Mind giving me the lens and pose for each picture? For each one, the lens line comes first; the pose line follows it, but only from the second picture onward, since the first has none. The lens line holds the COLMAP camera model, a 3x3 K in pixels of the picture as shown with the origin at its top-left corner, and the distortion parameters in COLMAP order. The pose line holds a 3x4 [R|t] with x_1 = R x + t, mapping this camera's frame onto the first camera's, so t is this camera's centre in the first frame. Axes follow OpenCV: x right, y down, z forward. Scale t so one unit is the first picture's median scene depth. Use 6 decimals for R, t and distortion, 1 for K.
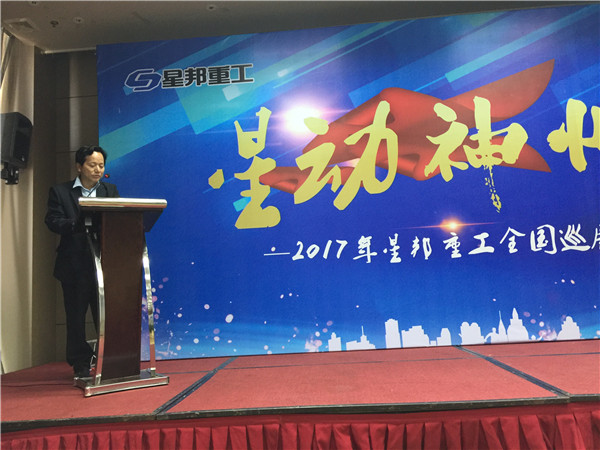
lens RADIAL K [[577.2, 0, 300.0], [0, 577.2, 225.0], [0, 0, 1]] dist [0.008069, -0.106805]
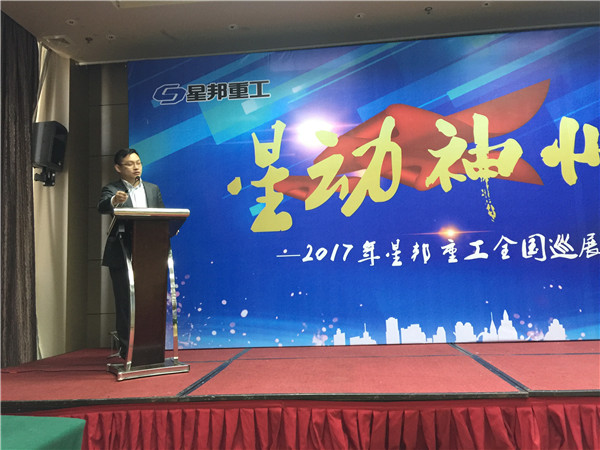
lens RADIAL K [[577.2, 0, 300.0], [0, 577.2, 225.0], [0, 0, 1]] dist [0.008069, -0.106805]
pose [[0.999234, 0.017573, -0.034973, 0.019508], [-0.016956, 0.999697, 0.017844, -0.028592], [0.035276, -0.017237, 0.999229, -0.096248]]
